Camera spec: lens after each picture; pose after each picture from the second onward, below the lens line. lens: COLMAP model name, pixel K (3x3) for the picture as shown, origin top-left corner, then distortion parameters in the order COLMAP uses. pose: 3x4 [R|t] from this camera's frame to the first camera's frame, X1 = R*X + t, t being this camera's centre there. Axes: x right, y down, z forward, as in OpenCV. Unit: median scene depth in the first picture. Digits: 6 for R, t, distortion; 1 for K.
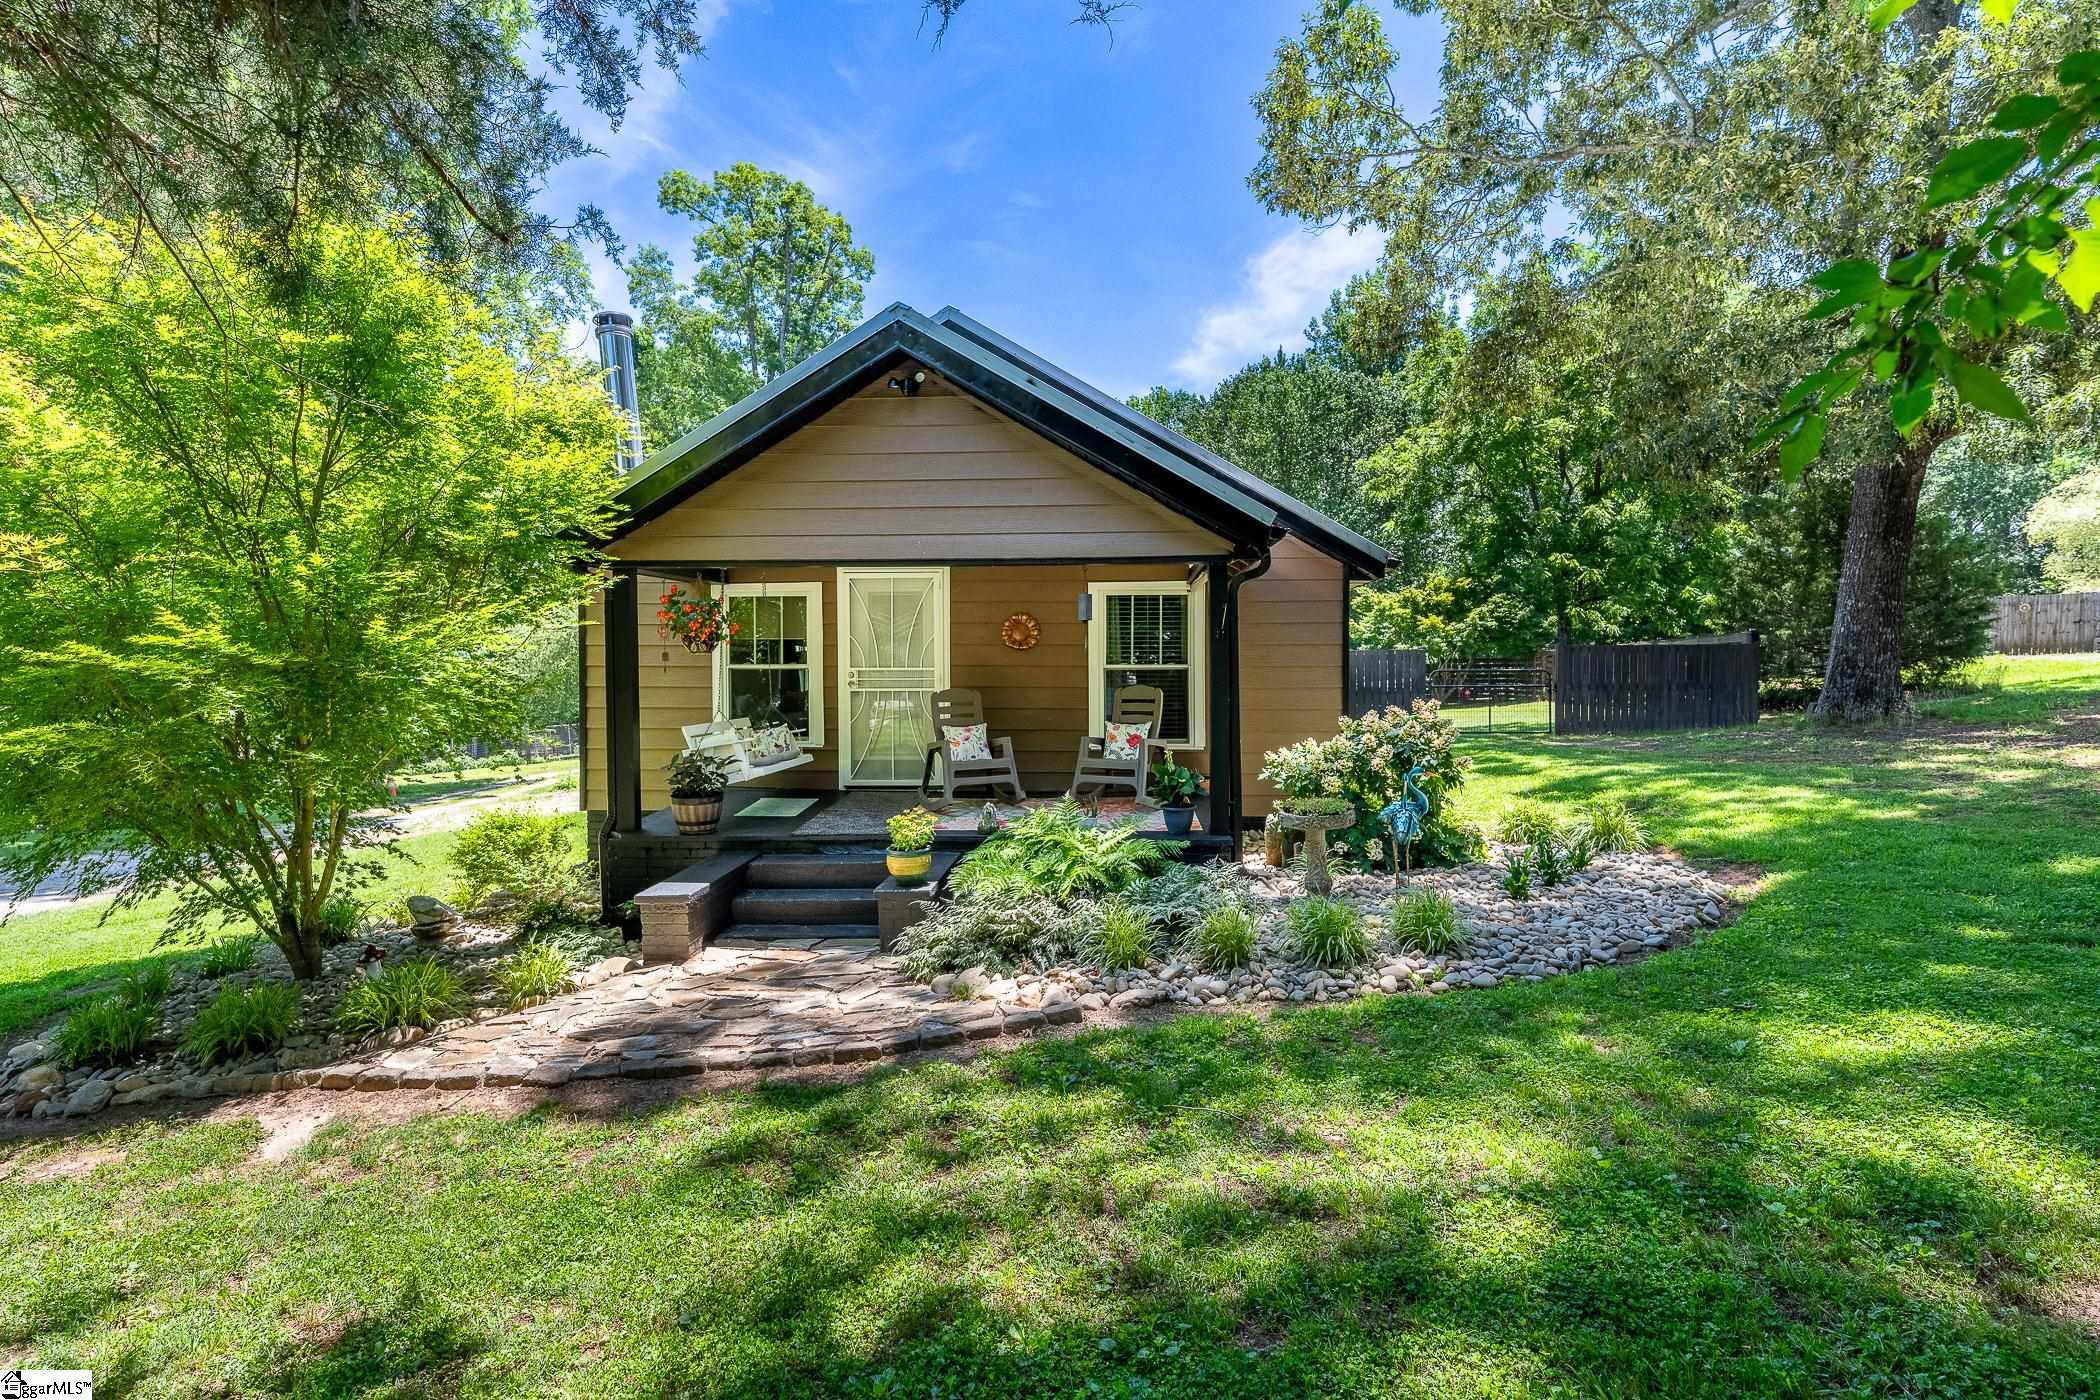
lens RADIAL K [[1062.8, 0, 1046.8], [0, 1062.8, 692.9], [0, 0, 1]] dist [0.001921, -0.001286]
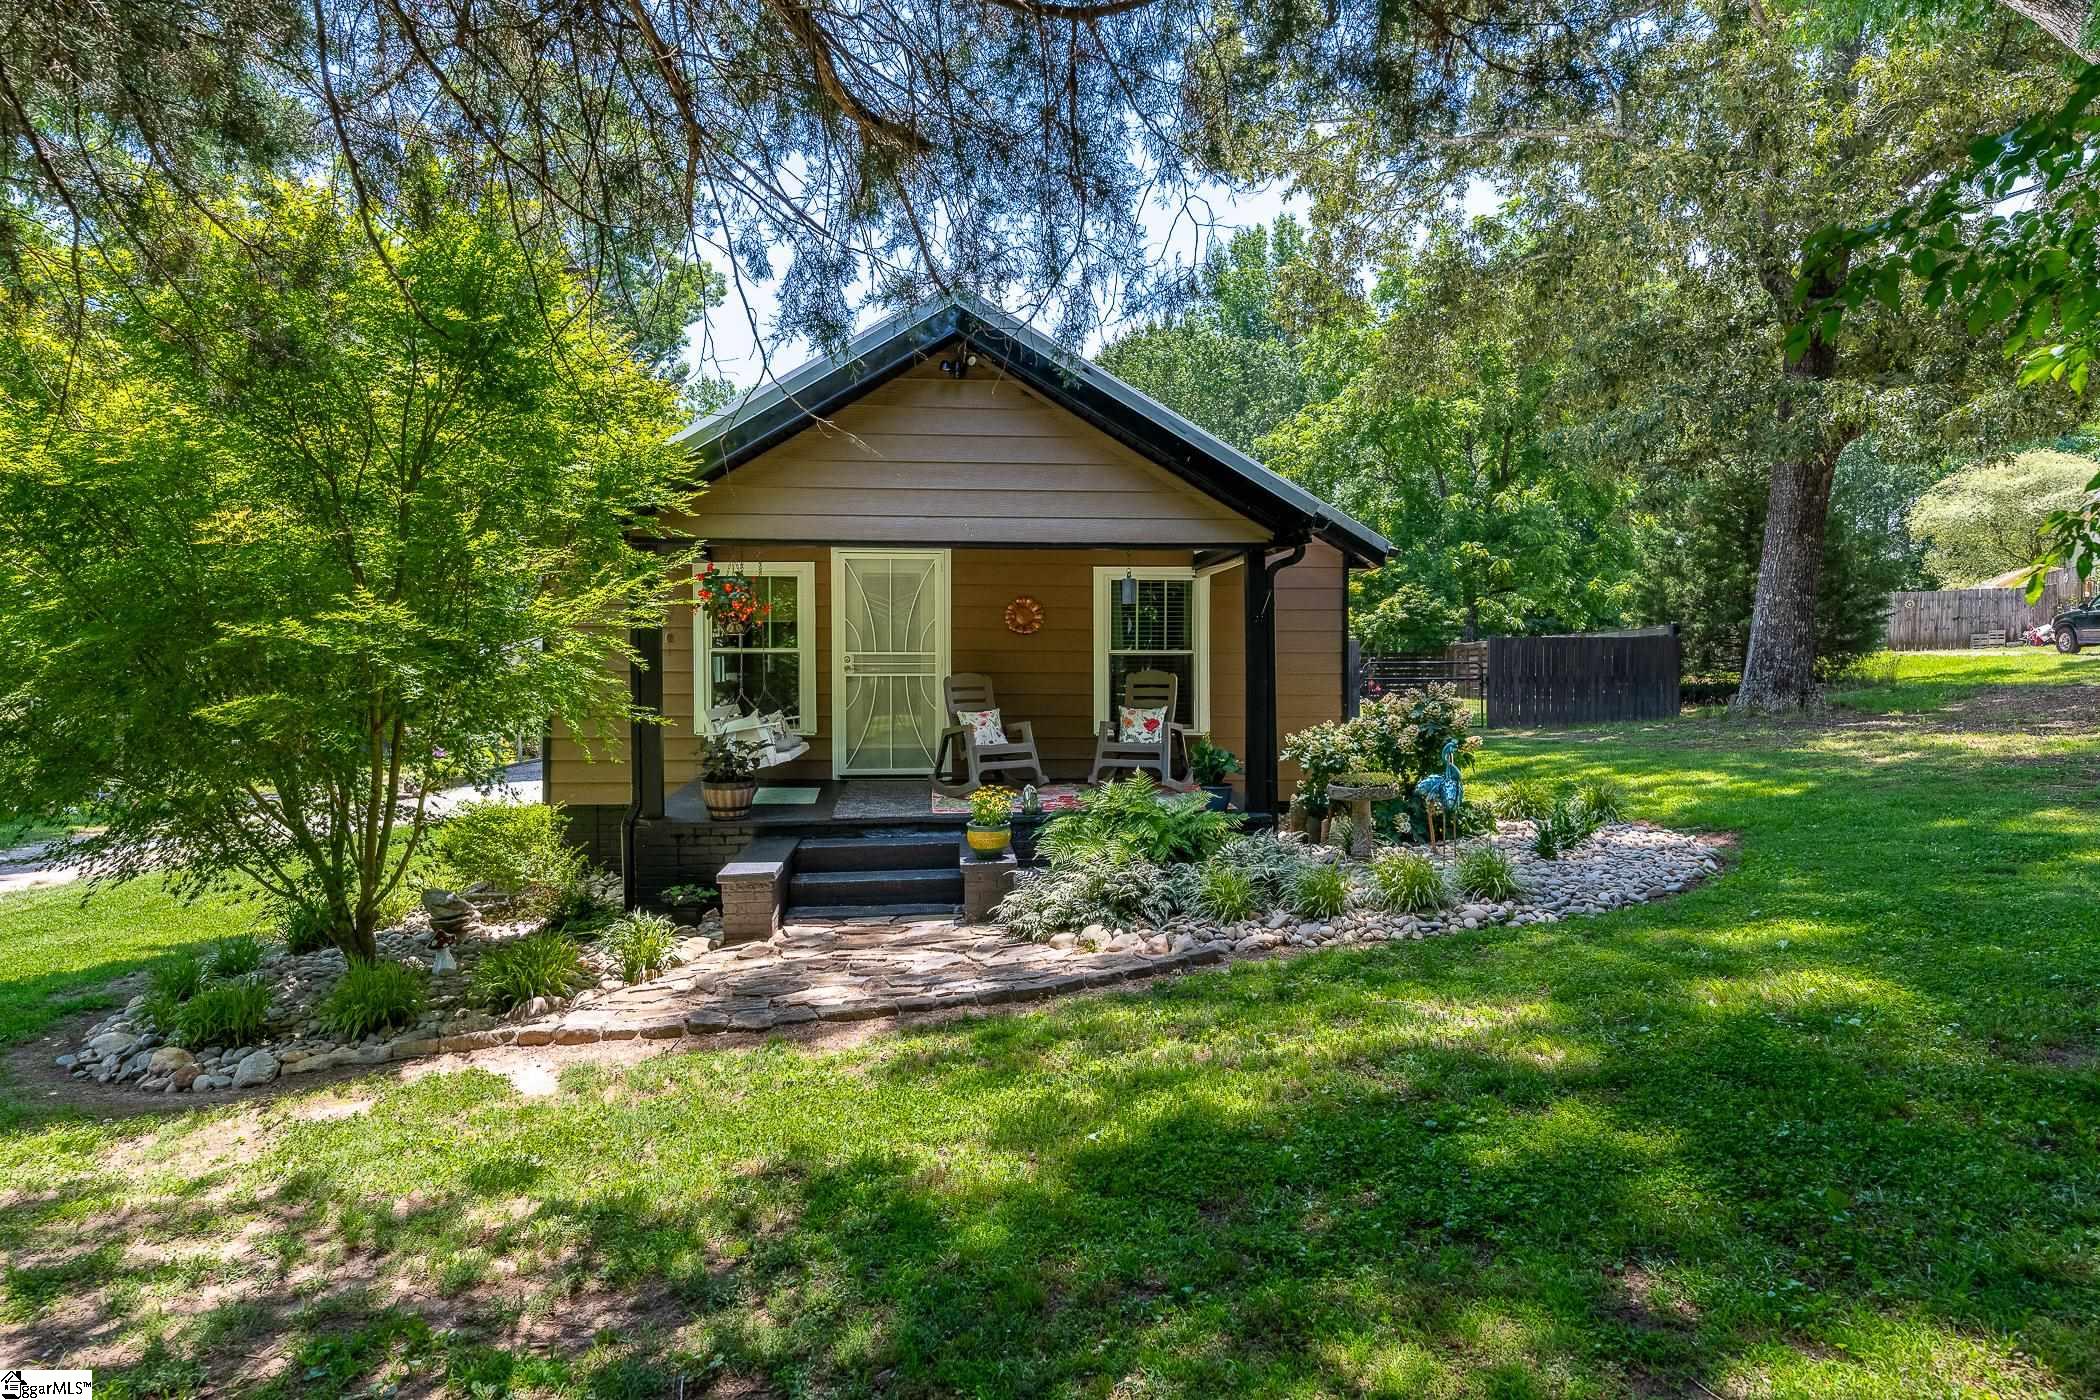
lens RADIAL K [[1227.4, 0, 1053.1], [0, 1227.4, 690.2], [0, 0, 1]] dist [0.004682, -0.001821]
pose [[0.989905, 0.000719, 0.141729, -0.157947], [-0.000453, 0.999998, -0.001905, 0.013052], [-0.141730, 0.001822, 0.989904, -0.123104]]
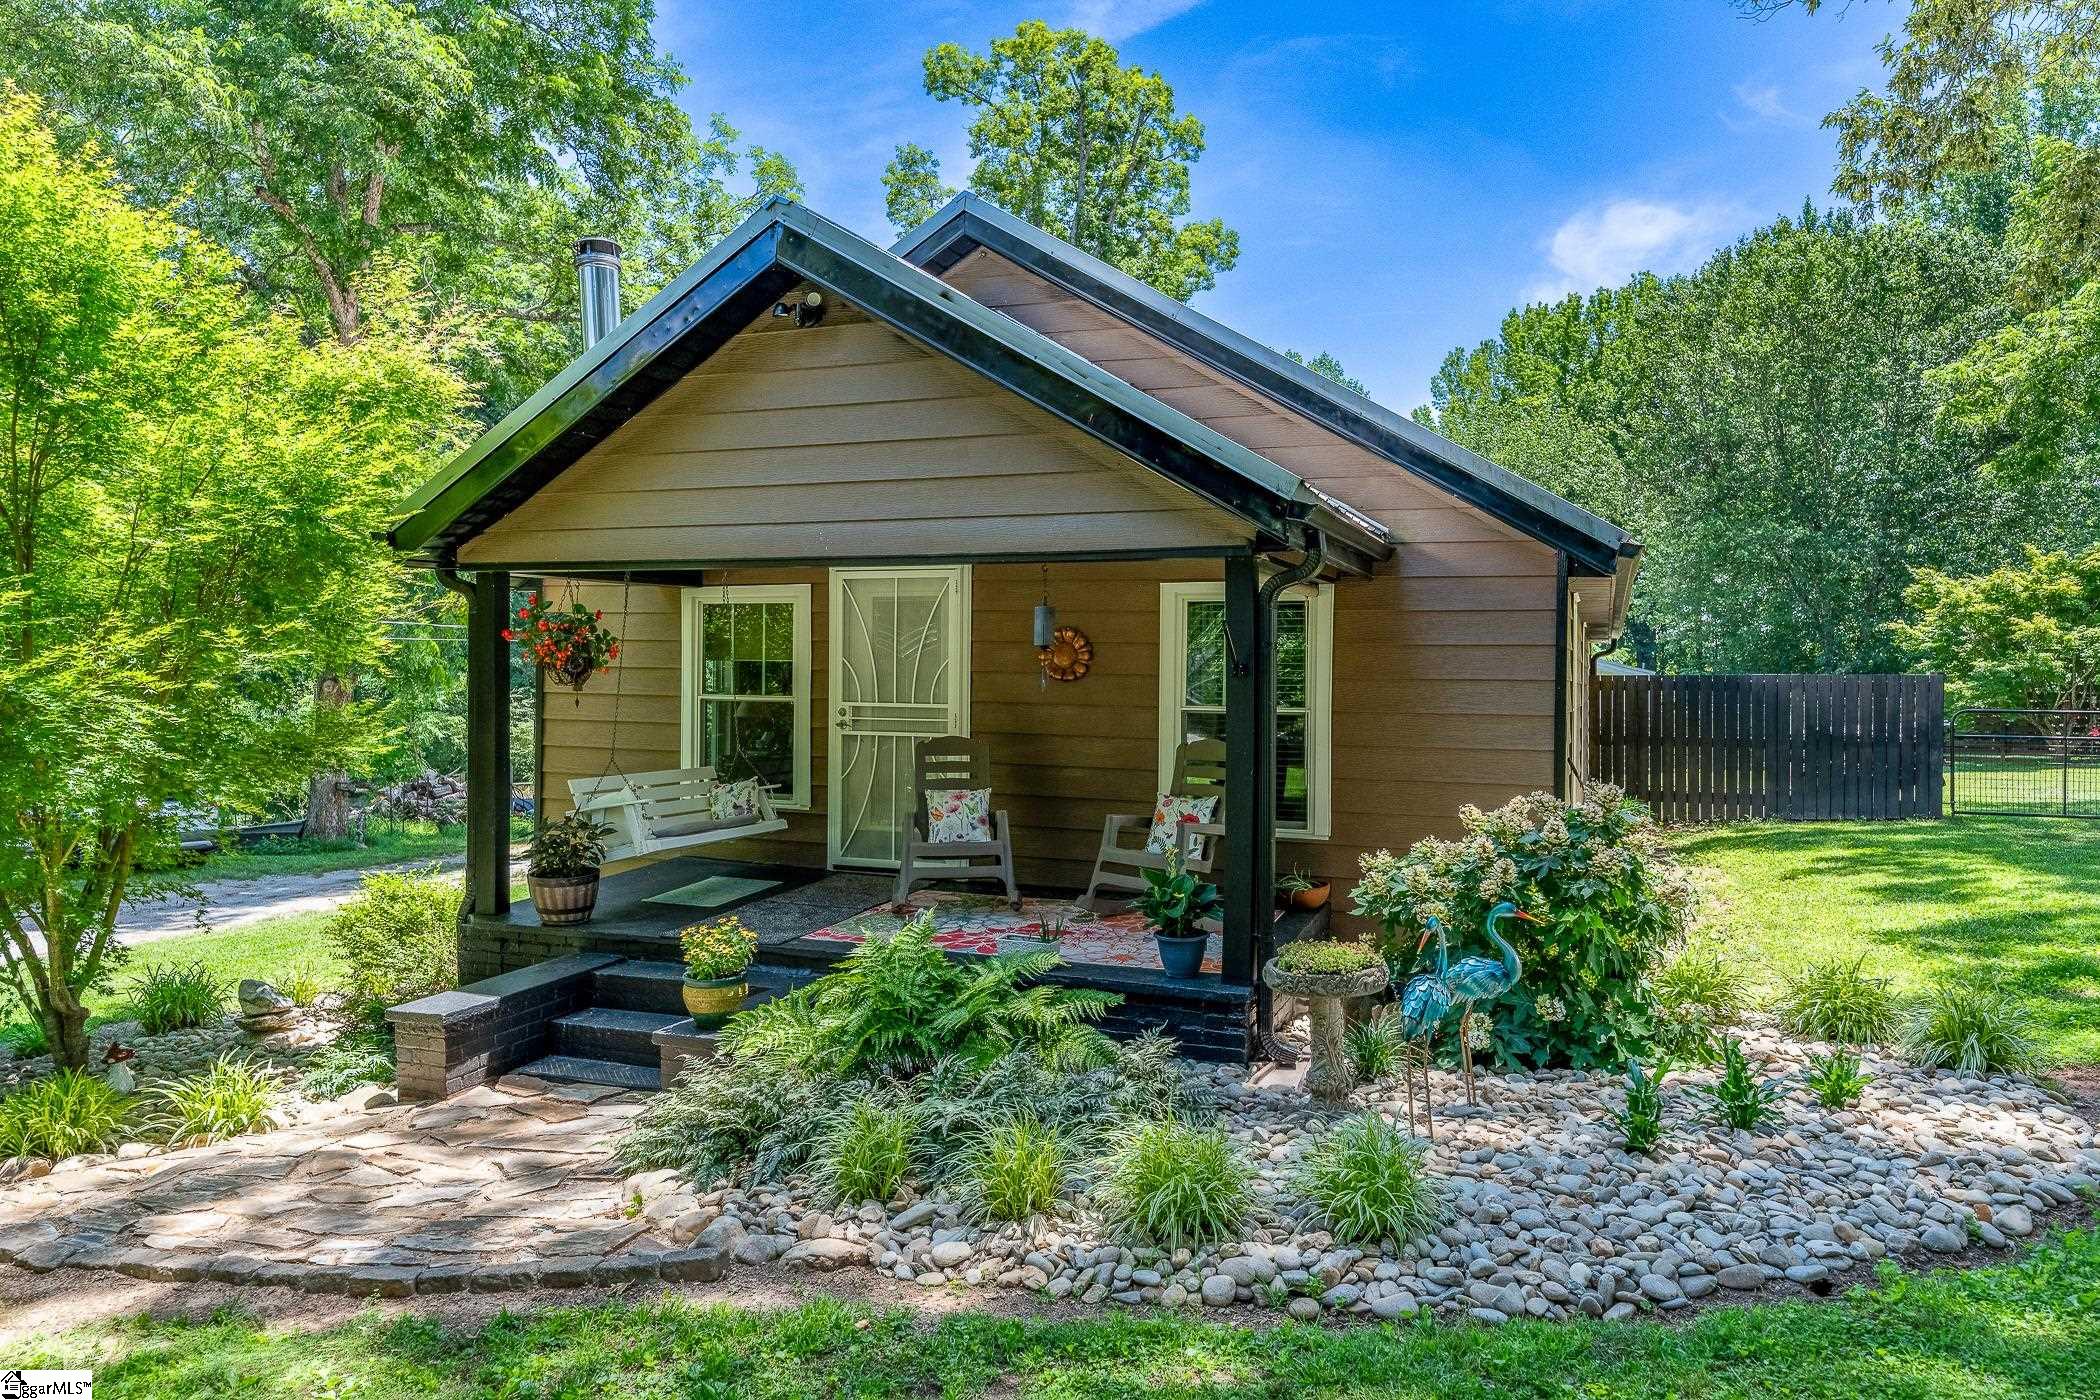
lens RADIAL K [[1432.9, 0, 1003.7], [0, 1432.9, 713.3], [0, 0, 1]] dist [-0.003492, 0.000399]
pose [[0.948277, 0.021378, -0.316724, 0.230365], [-0.021539, 0.999764, 0.002993, -0.021785], [0.316713, 0.003984, 0.948513, 0.109104]]
